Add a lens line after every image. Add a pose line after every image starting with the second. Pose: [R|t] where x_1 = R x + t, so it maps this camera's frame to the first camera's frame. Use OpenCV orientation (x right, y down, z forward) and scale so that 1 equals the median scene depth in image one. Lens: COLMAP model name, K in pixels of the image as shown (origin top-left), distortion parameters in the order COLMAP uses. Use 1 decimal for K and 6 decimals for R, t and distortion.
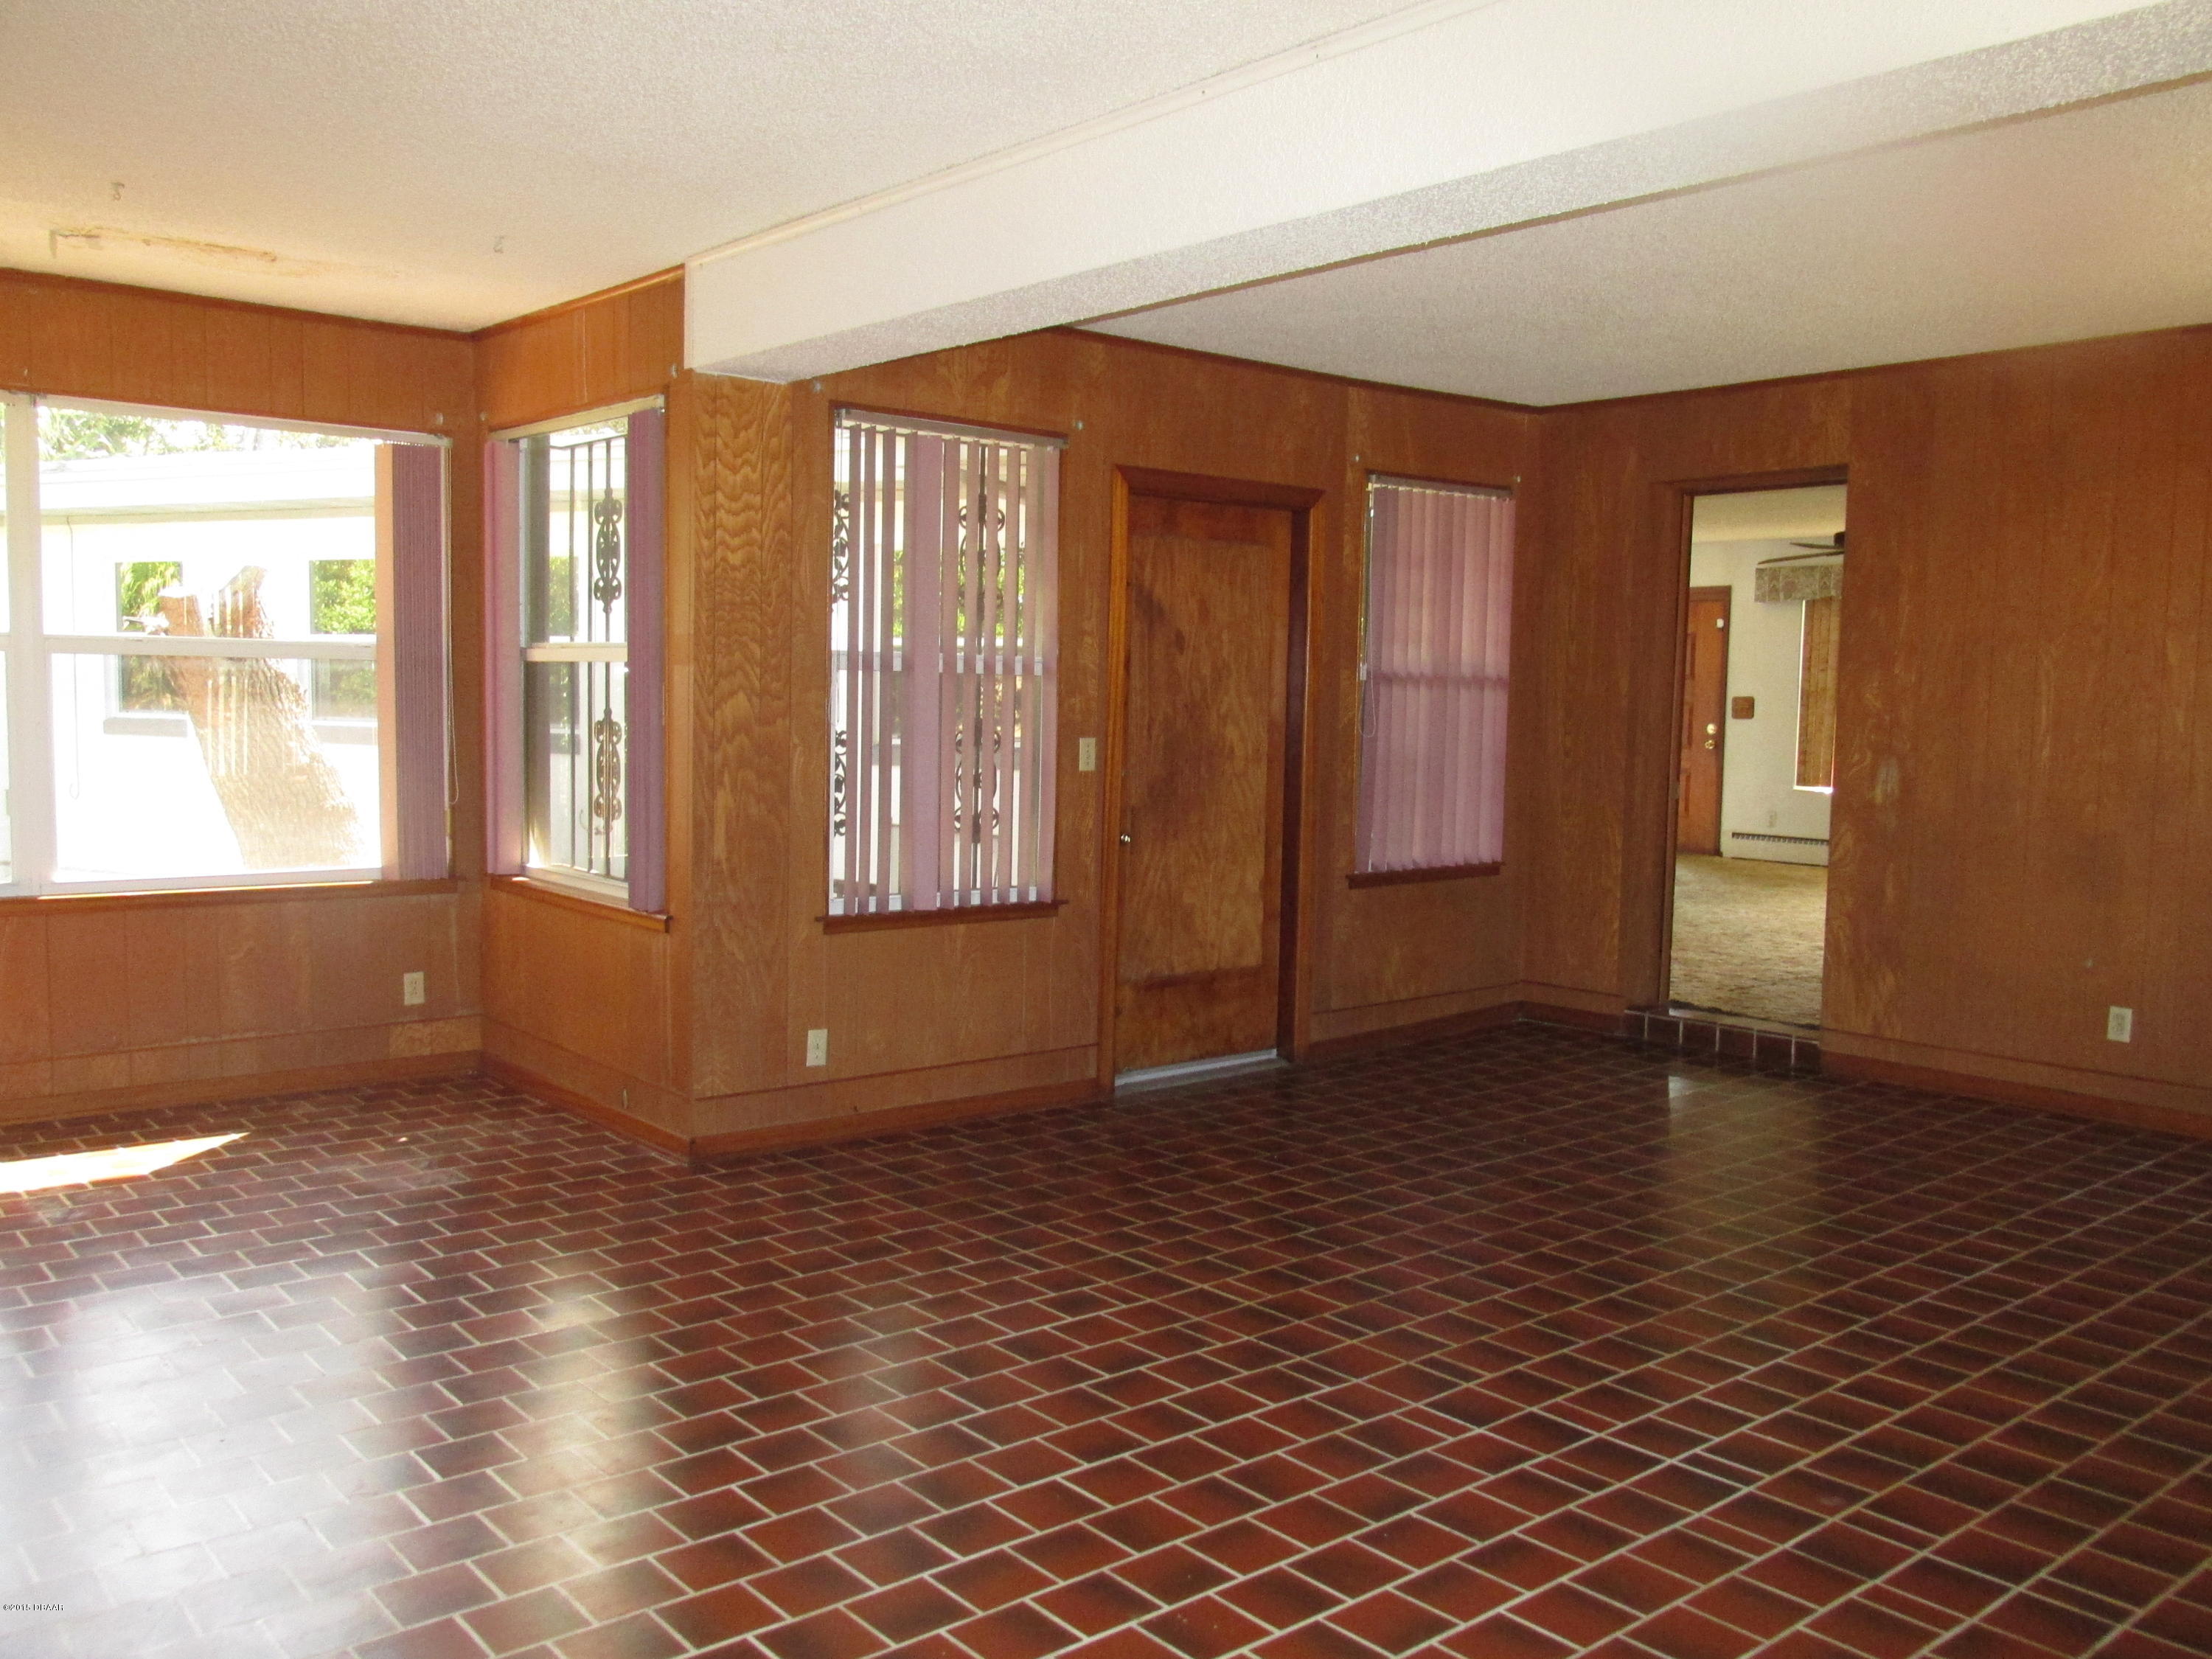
lens RADIAL K [[1860.6, 0, 1109.6], [0, 1860.6, 833.8], [0, 0, 1]] dist [-0.014878, -0.003517]
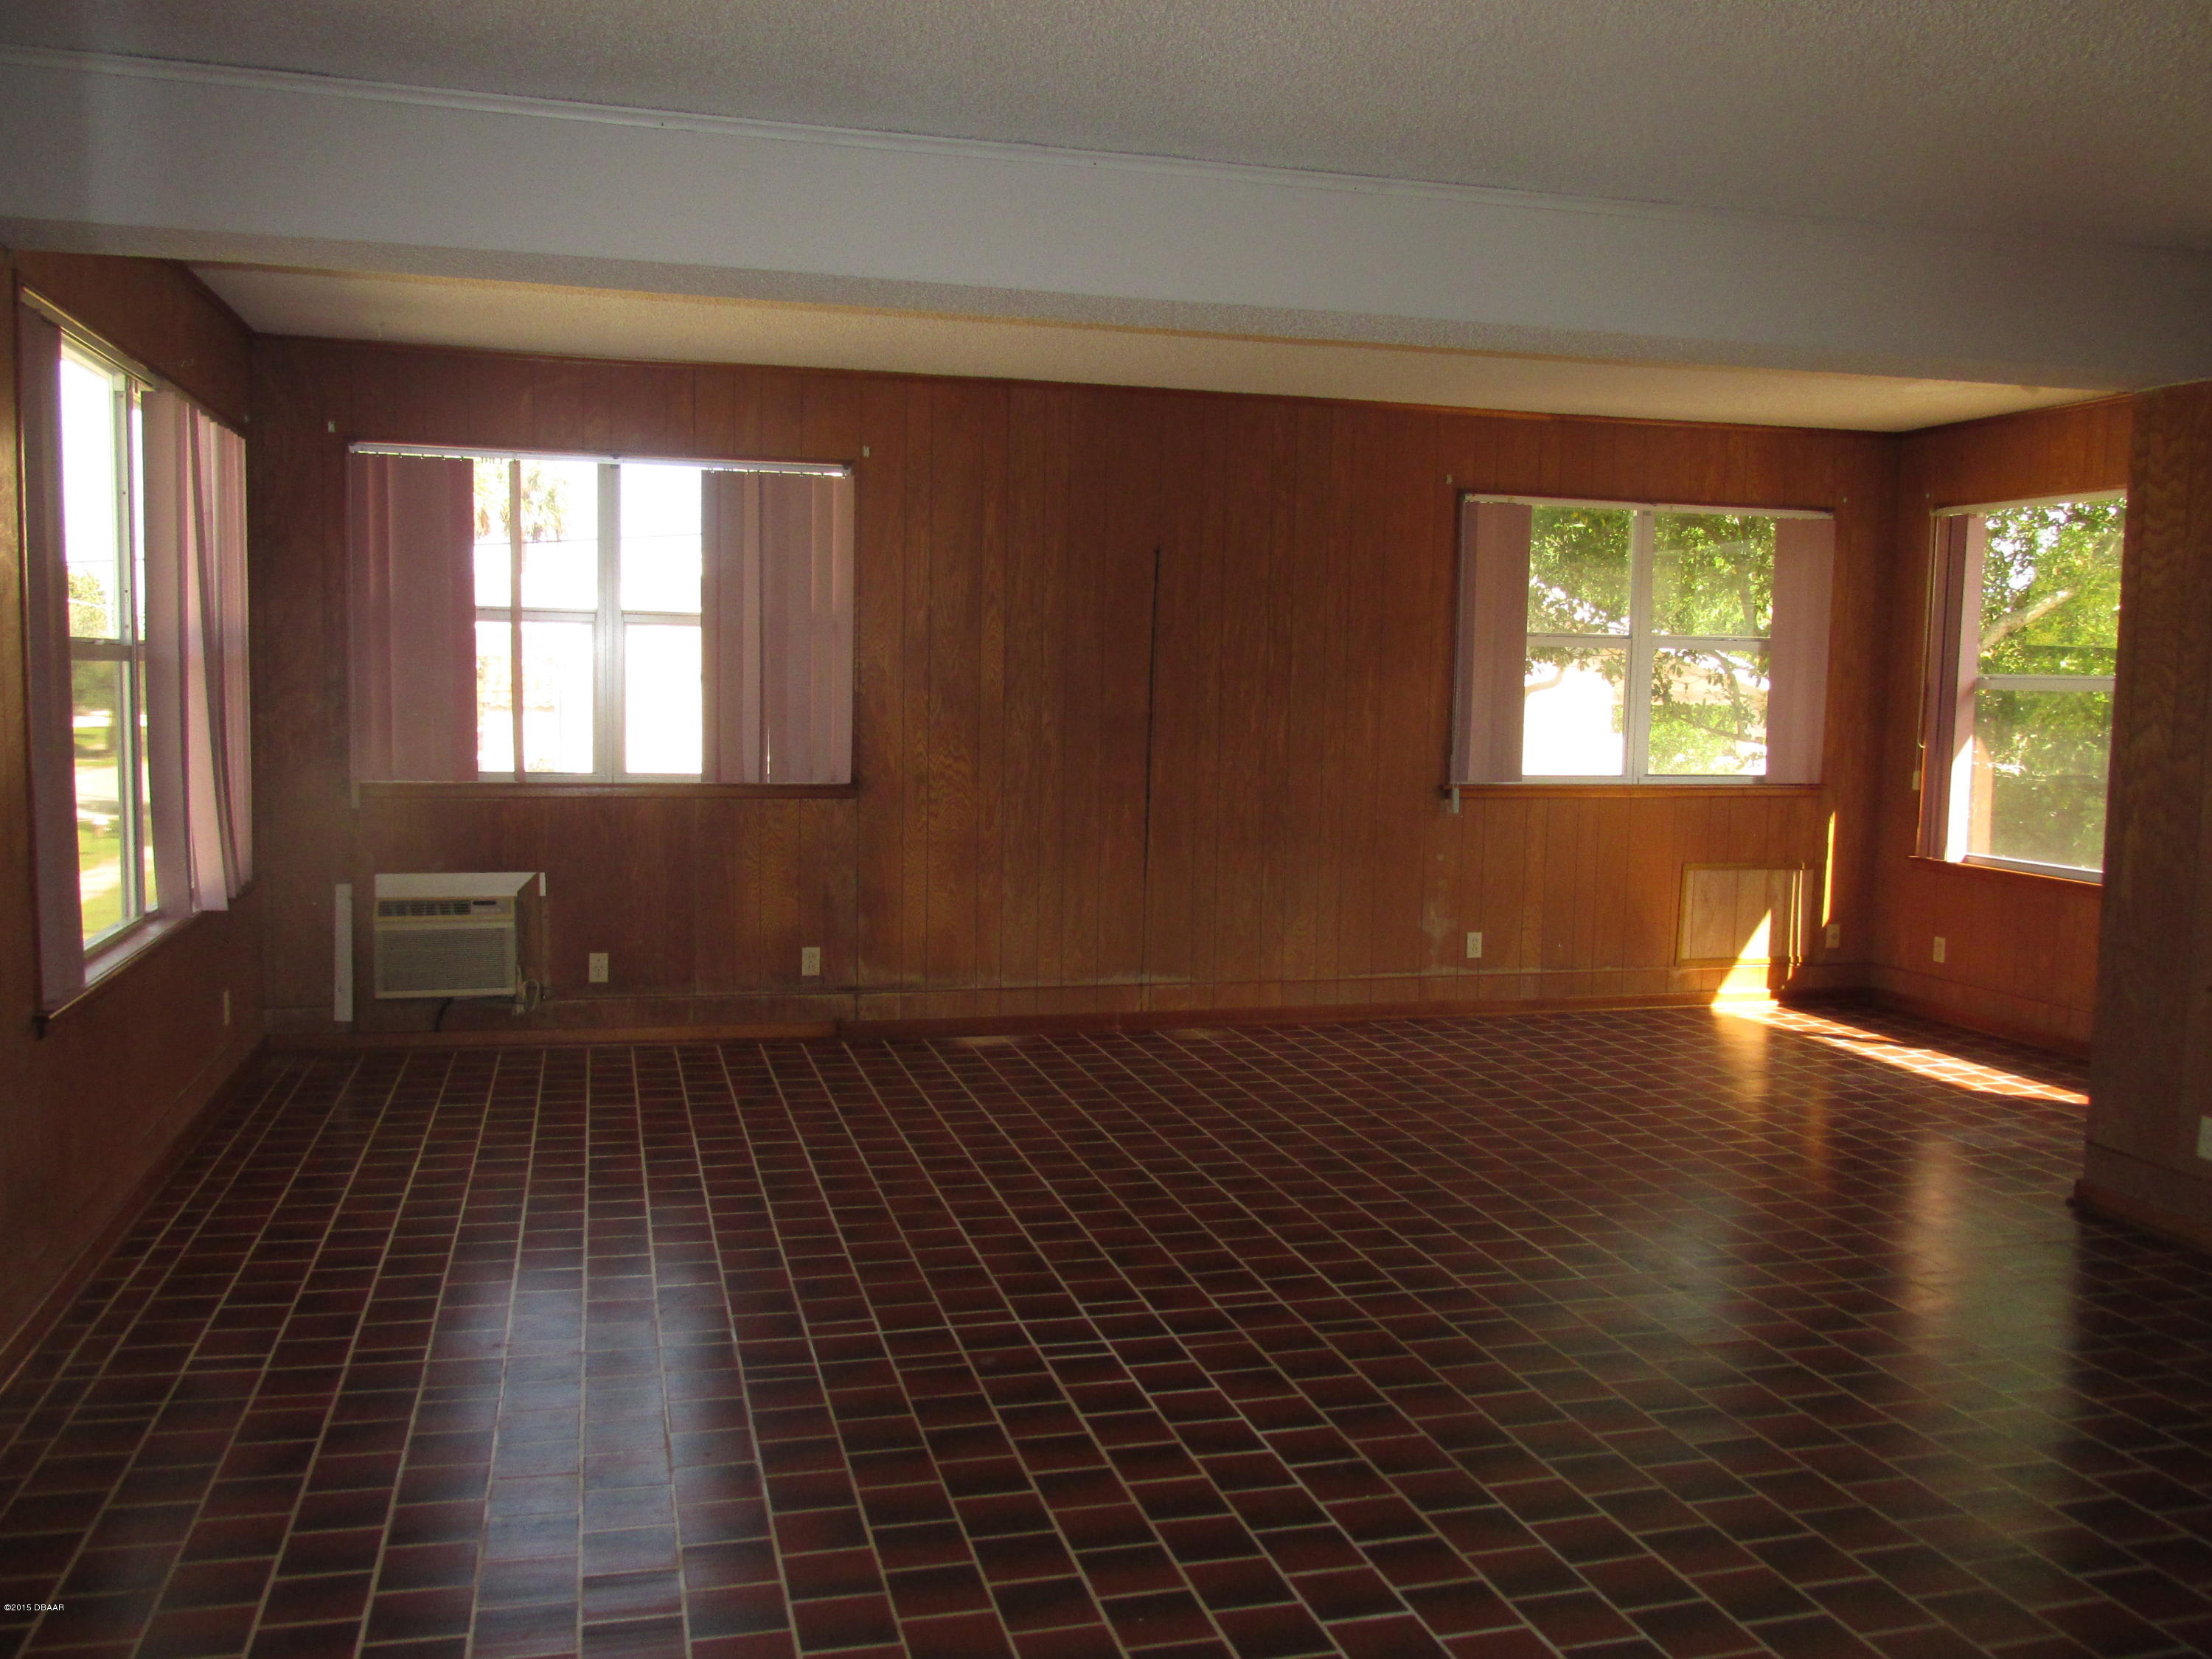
lens RADIAL K [[1860.6, 0, 1097.8], [0, 1860.6, 833.1], [0, 0, 1]] dist [-0.014878, -0.003517]
pose [[-0.419387, 0.058467, -0.905923, 1.254002], [-0.094603, 0.989676, 0.107668, -0.104482], [0.902865, 0.130858, -0.409526, 1.320138]]
